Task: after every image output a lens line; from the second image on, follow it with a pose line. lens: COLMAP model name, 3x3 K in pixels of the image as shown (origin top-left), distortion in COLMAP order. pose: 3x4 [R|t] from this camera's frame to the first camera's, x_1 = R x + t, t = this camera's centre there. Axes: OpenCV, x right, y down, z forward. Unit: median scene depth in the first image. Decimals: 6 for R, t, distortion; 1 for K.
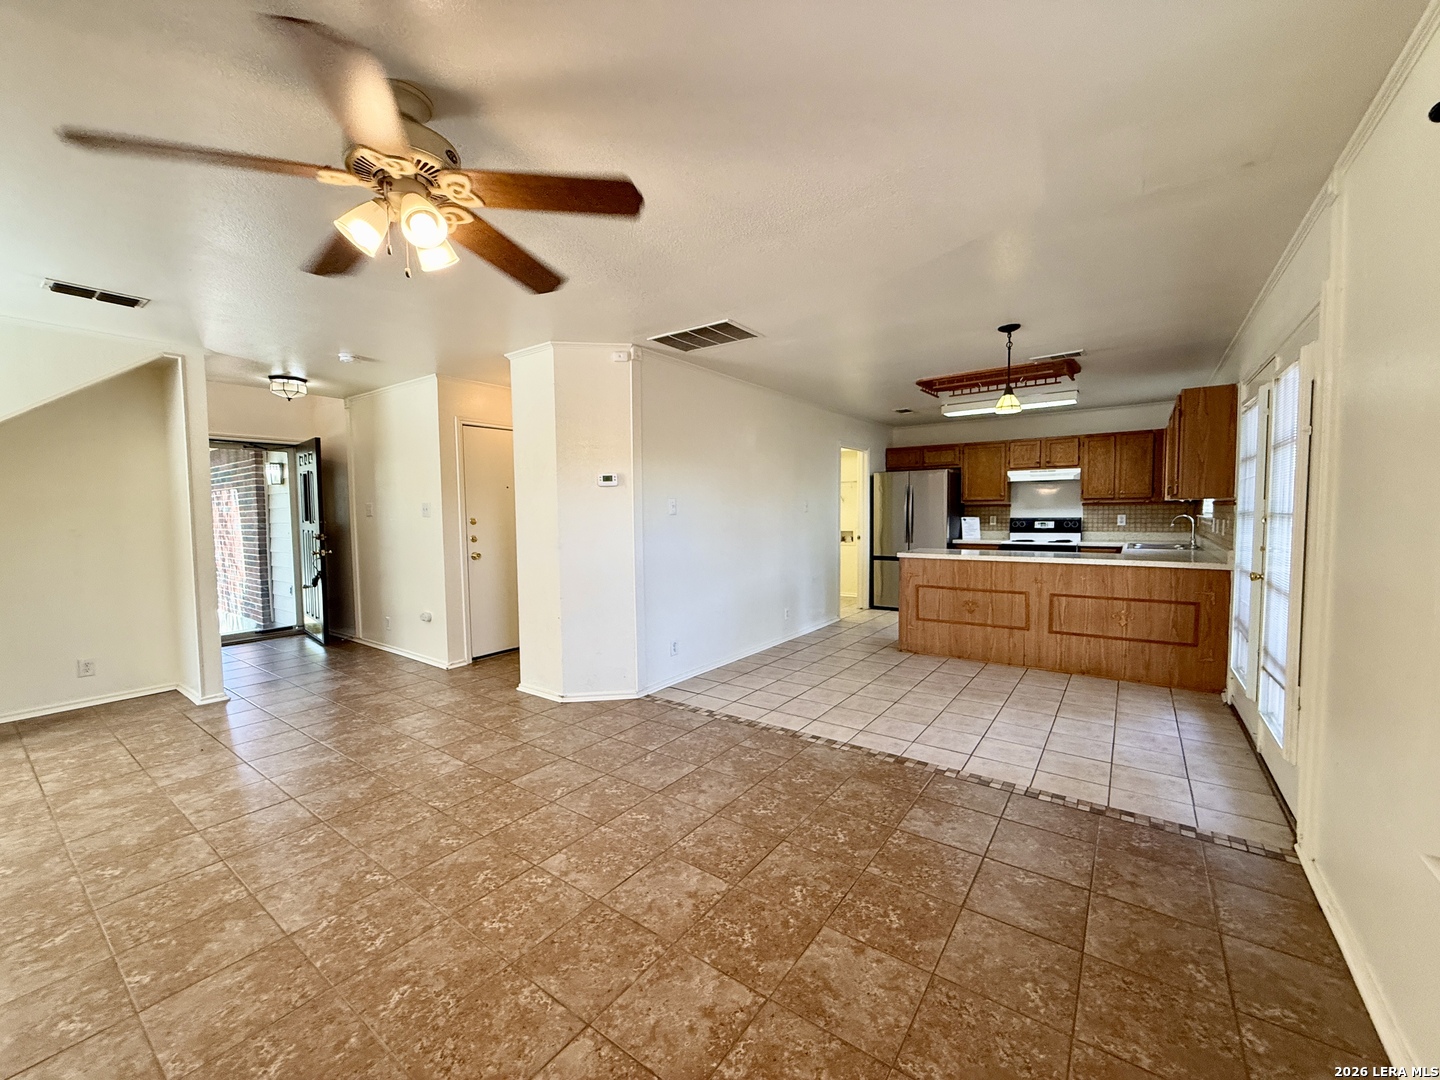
lens RADIAL K [[574.5, 0, 716.3], [0, 574.5, 540.7], [0, 0, 1]] dist [-0.000390, 0.000089]
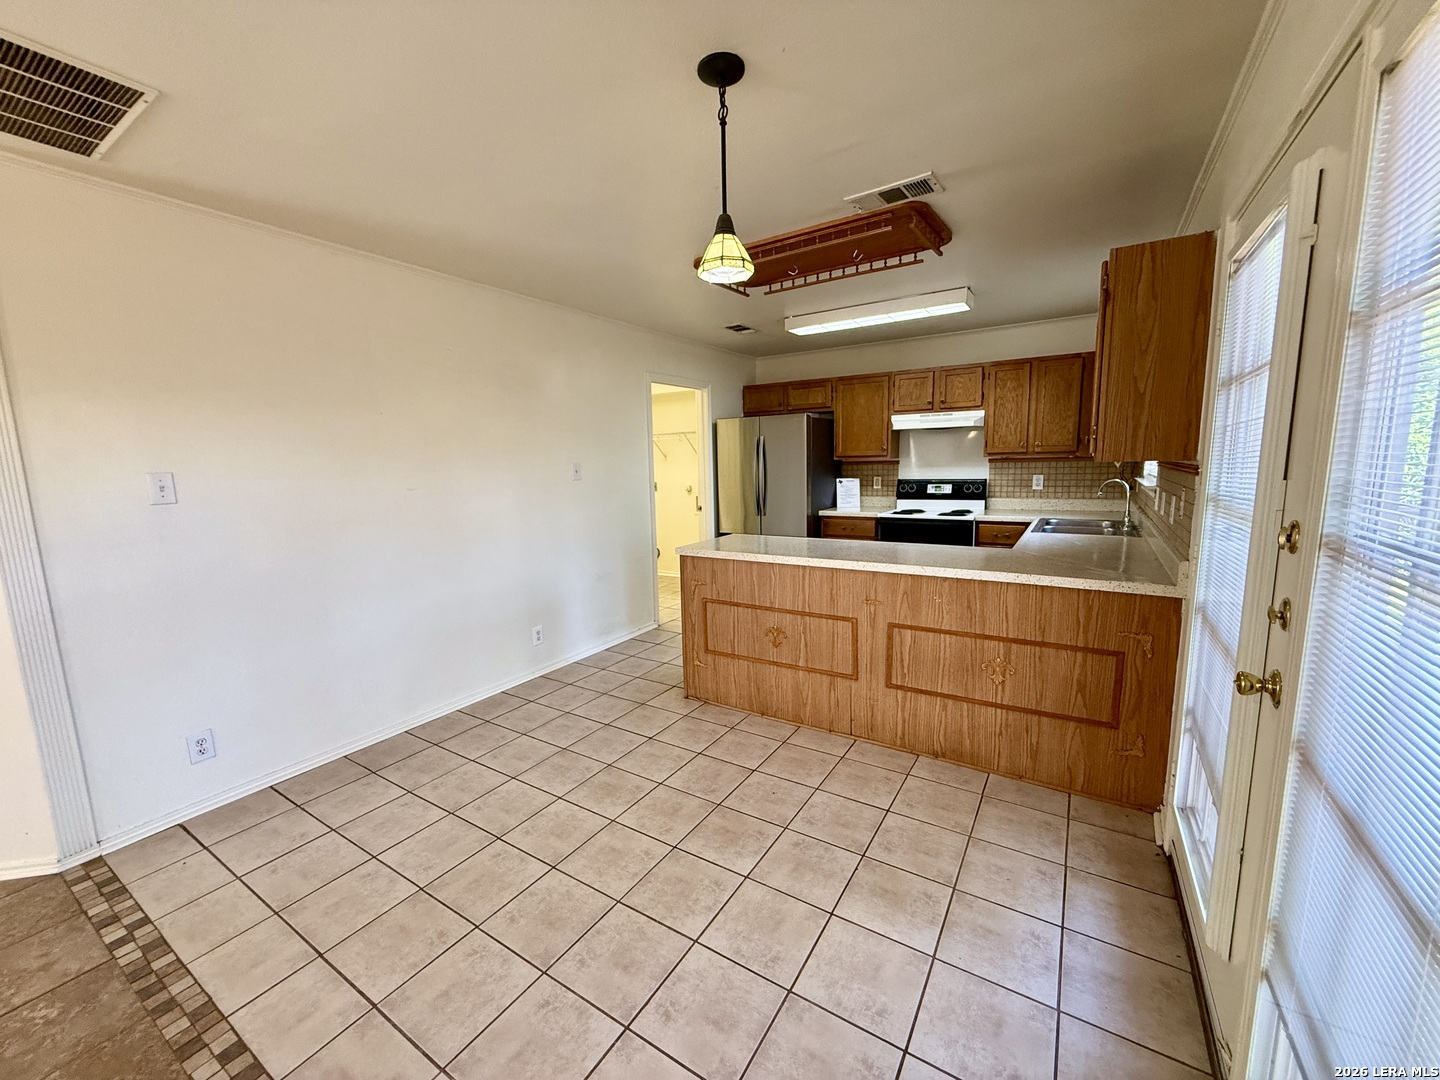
lens RADIAL K [[574.5, 0, 716.2], [0, 574.5, 539.7], [0, 0, 1]] dist [-0.000390, 0.000089]
pose [[0.998143, -0.020947, 0.057194, 0.417721], [0.015940, 0.996112, 0.086639, -0.053599], [-0.058786, -0.085566, 0.994597, 0.480340]]
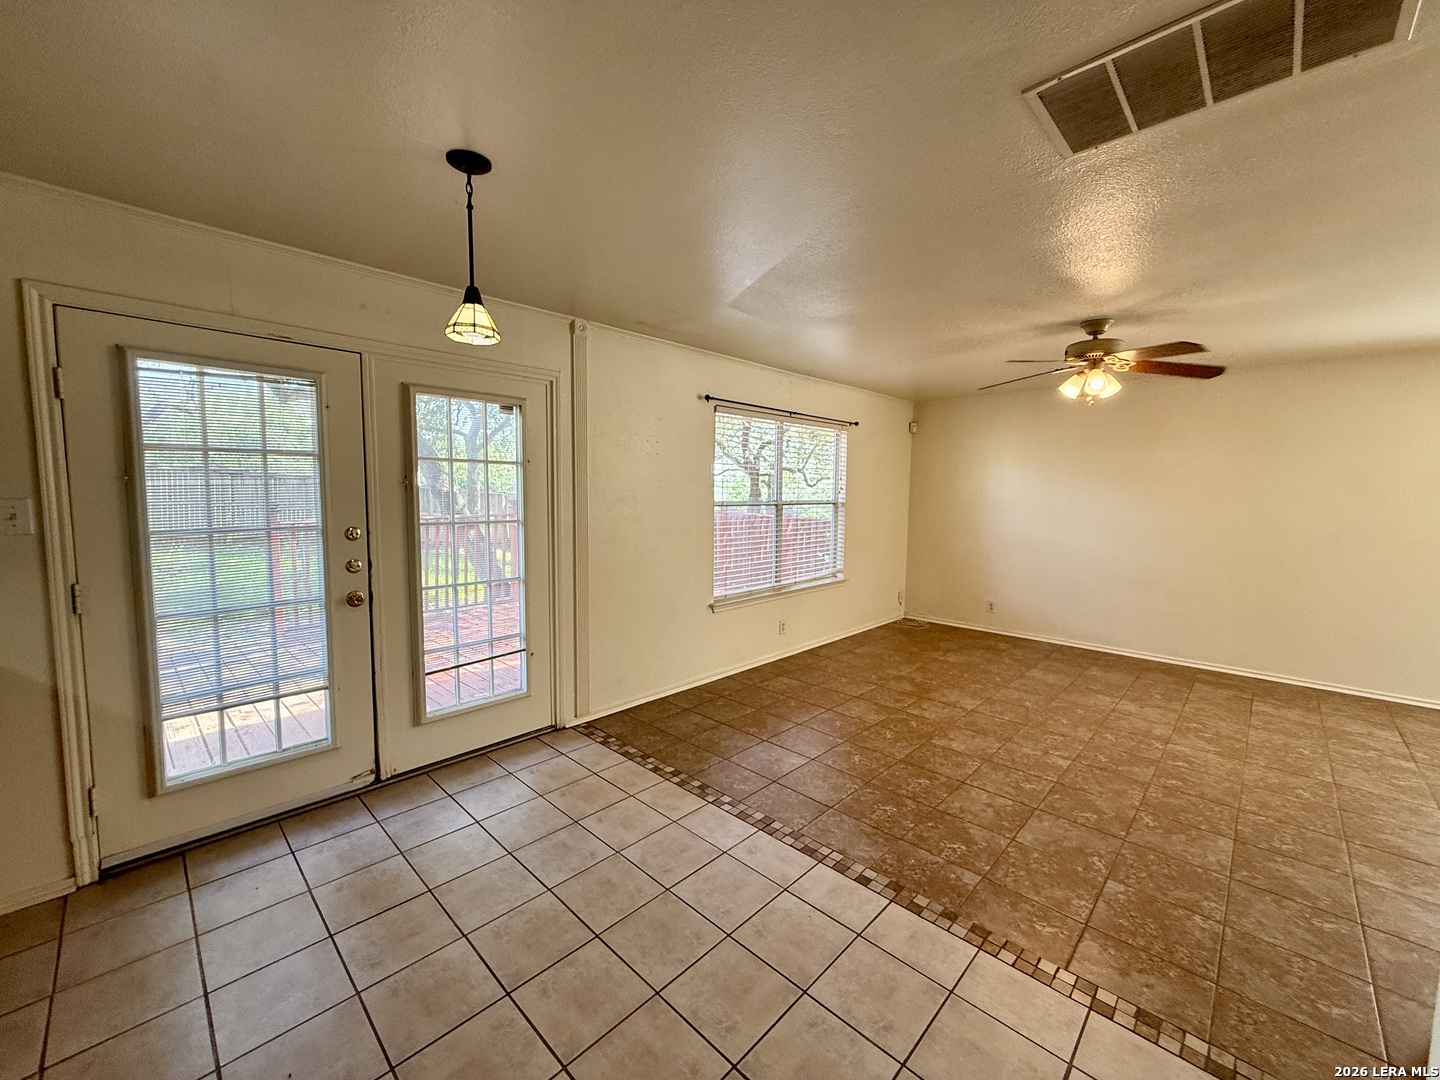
lens RADIAL K [[574.5, 0, 716.3], [0, 574.5, 540.1], [0, 0, 1]] dist [-0.000390, 0.000089]
pose [[-0.989816, -0.012205, 0.141829, 0.203780], [0.007458, 0.990503, 0.137290, -0.106061], [-0.142158, 0.136949, -0.980324, 1.310383]]
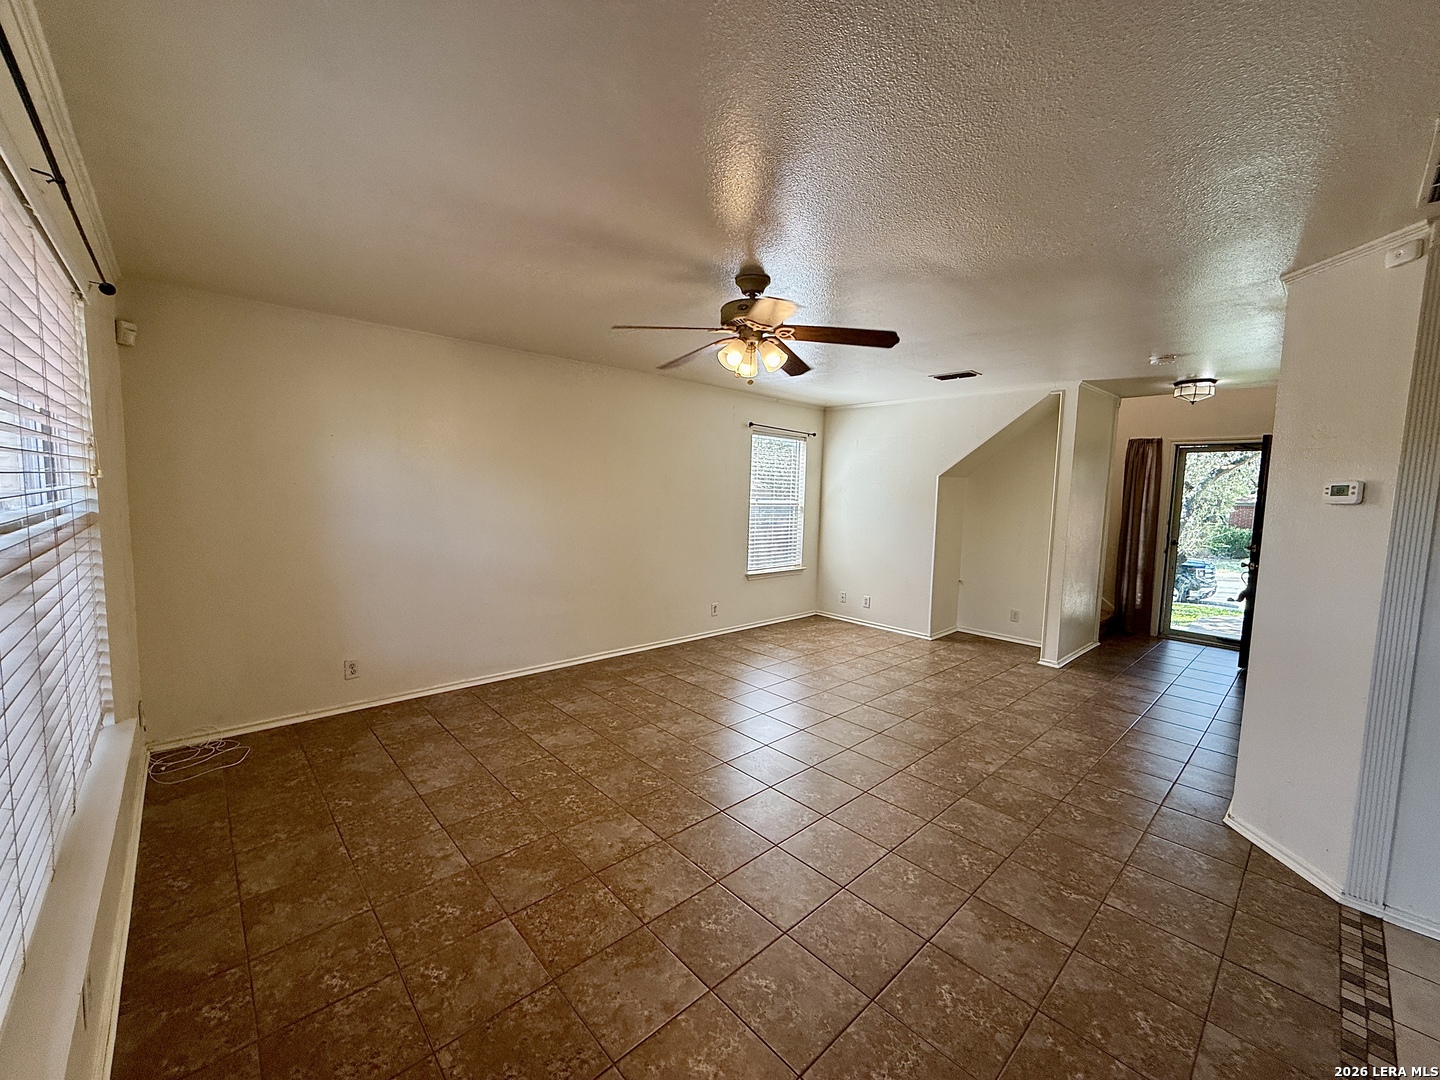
lens RADIAL K [[574.5, 0, 718.0], [0, 574.5, 538.8], [0, 0, 1]] dist [-0.000390, 0.000089]
pose [[-0.195905, 0.090441, -0.976443, 0.461831], [-0.076490, 0.991295, 0.107163, -0.072780], [0.977635, 0.095682, -0.187282, 0.498469]]
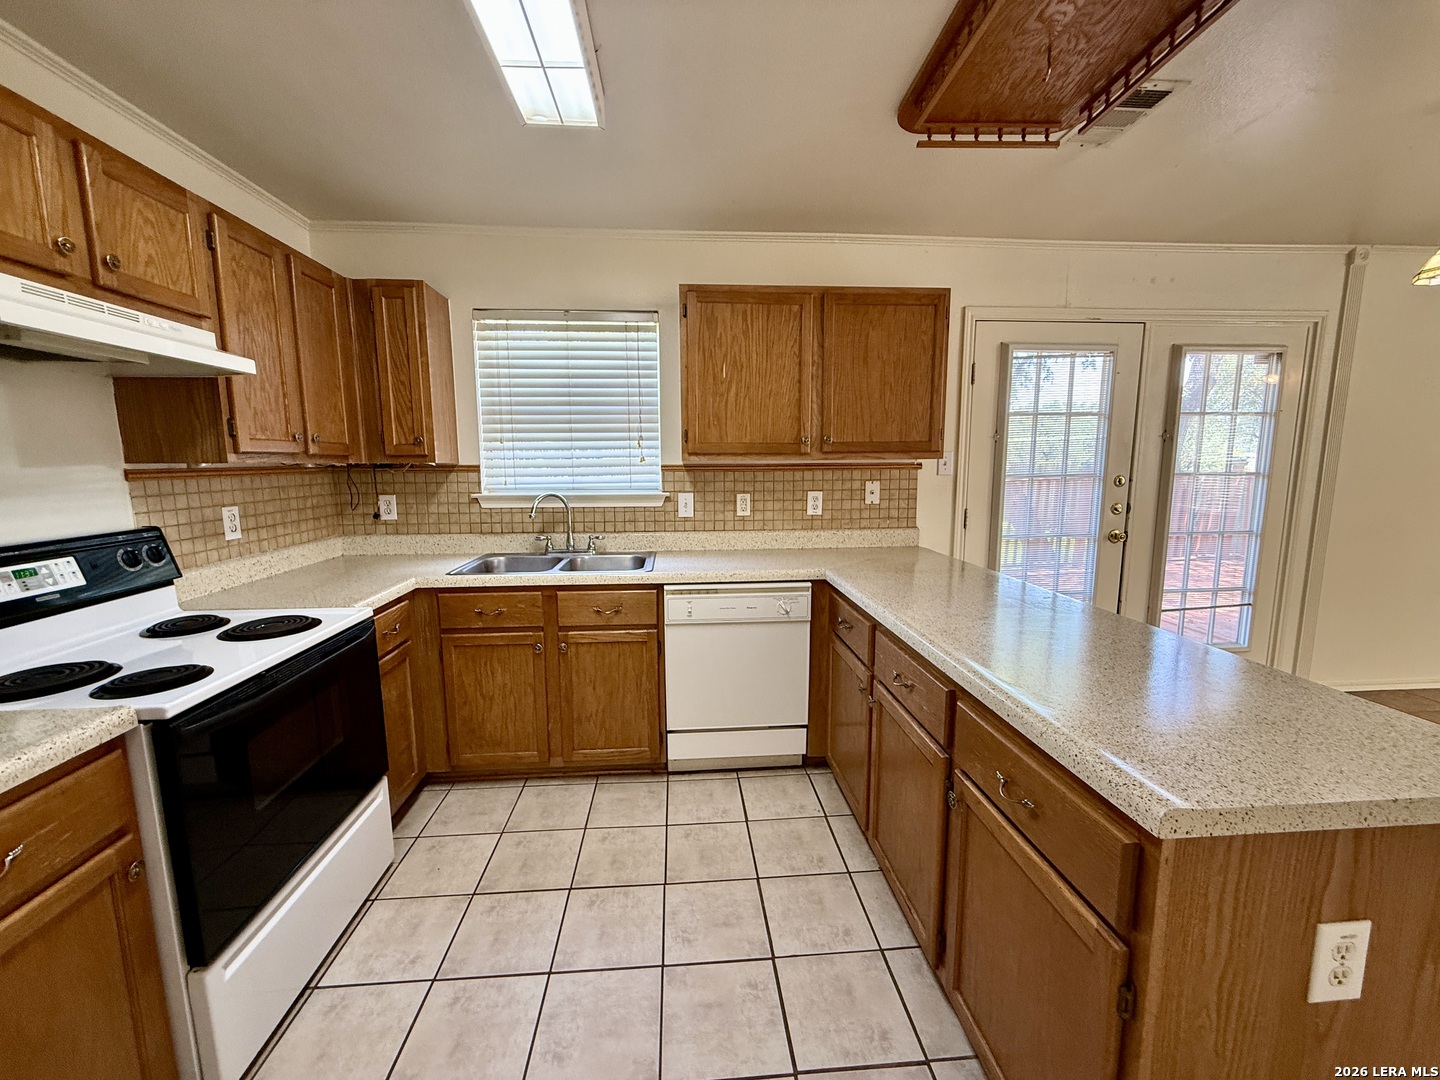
lens RADIAL K [[574.5, 0, 716.4], [0, 574.5, 540.6], [0, 0, 1]] dist [-0.000390, 0.000089]
pose [[-0.645857, -0.087466, 0.758432, 0.462768], [0.056316, 0.985251, 0.161581, -0.102756], [-0.761379, 0.147070, -0.631405, 1.631973]]
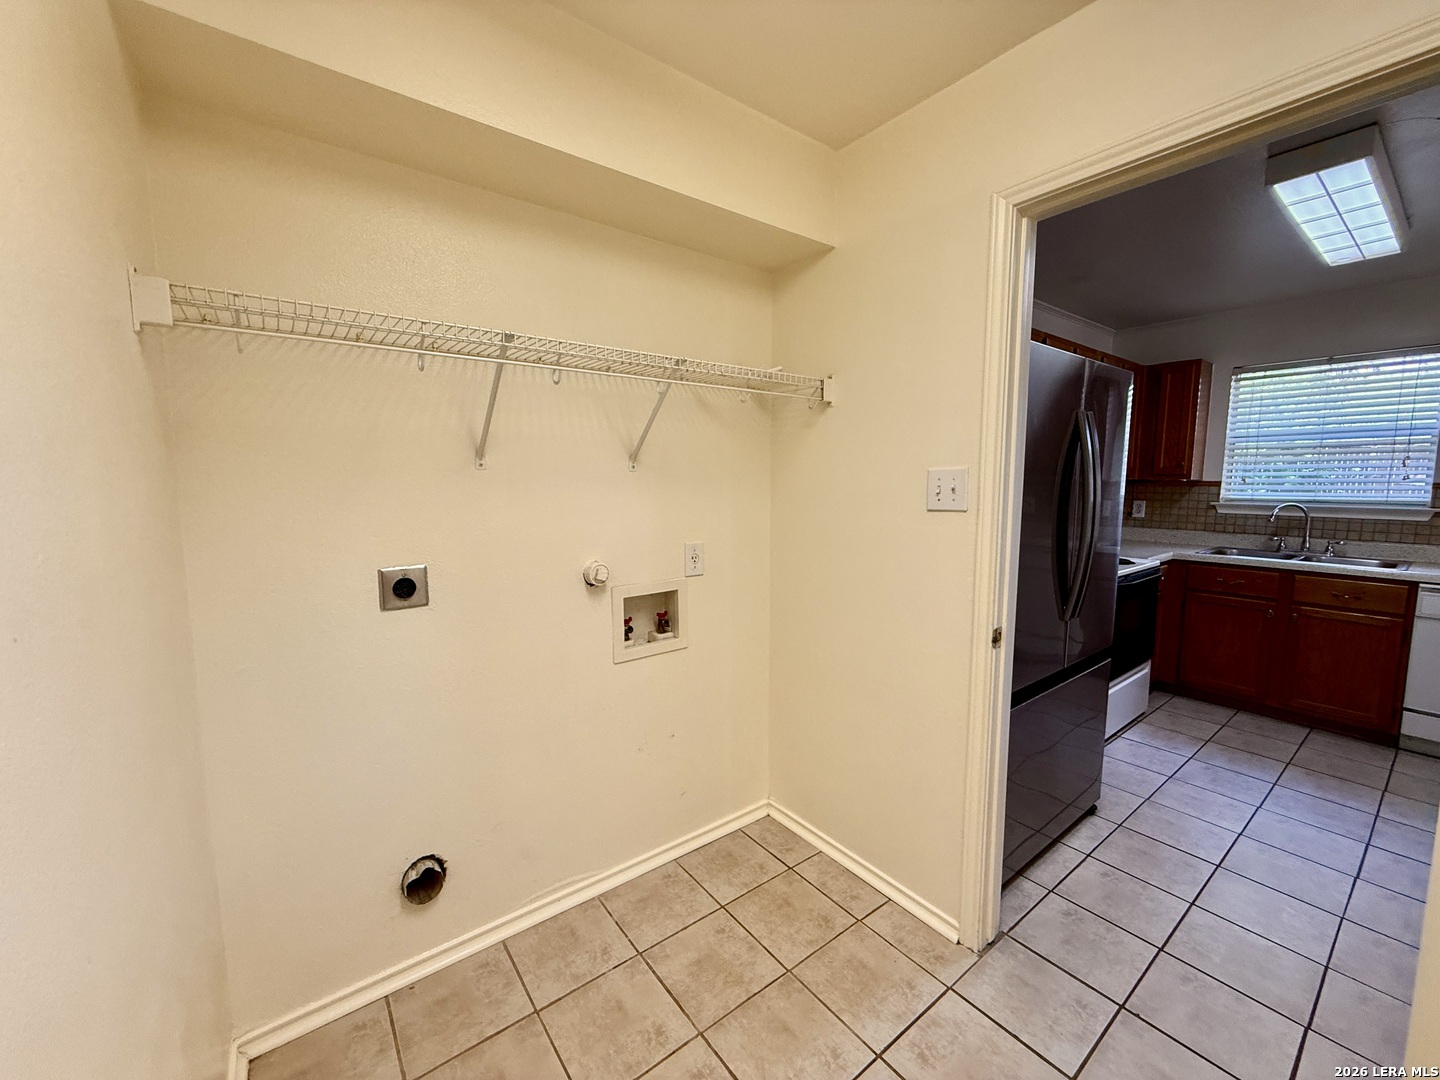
lens RADIAL K [[574.5, 0, 718.2], [0, 574.5, 539.1], [0, 0, 1]] dist [-0.000390, 0.000089]
pose [[0.285465, -0.086406, 0.954486, 0.038056], [0.046821, 0.995996, 0.076161, -0.112745], [-0.957245, 0.022948, 0.288367, 1.918931]]
